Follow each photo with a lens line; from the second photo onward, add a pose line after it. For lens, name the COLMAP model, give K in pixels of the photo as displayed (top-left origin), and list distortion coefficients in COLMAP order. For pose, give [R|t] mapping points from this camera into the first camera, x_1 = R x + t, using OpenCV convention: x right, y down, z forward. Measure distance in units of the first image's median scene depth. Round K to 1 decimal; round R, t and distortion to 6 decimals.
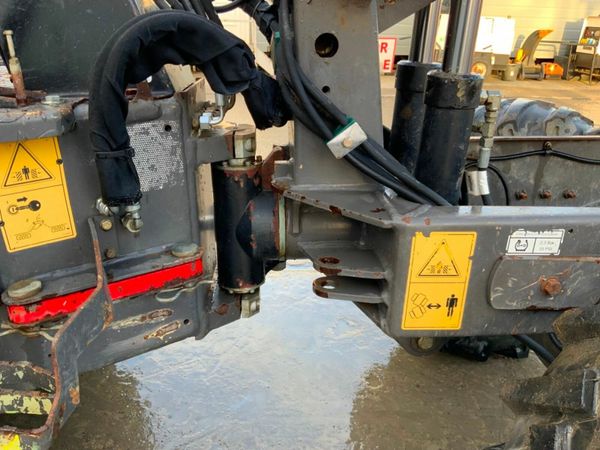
lens RADIAL K [[533.8, 0, 313.4], [0, 533.8, 225.8], [0, 0, 1]] dist [0.000788, -0.022642]
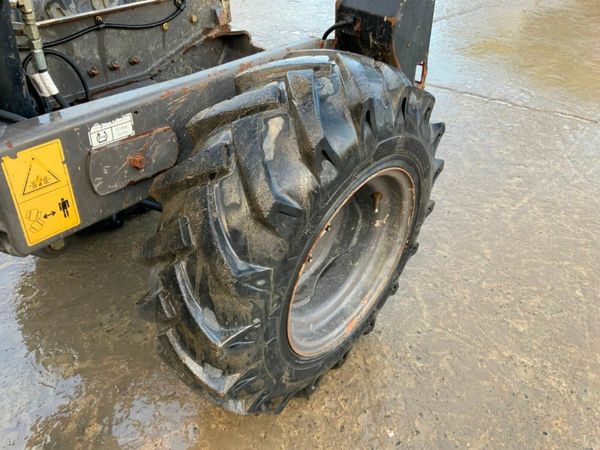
lens RADIAL K [[533.8, 0, 313.4], [0, 533.8, 225.8], [0, 0, 1]] dist [0.000788, -0.022642]
pose [[0.731894, -0.416804, 0.539078, 0.020666], [0.247385, 0.899663, 0.359731, -0.091815], [-0.634926, -0.129925, 0.761570, -0.195819]]
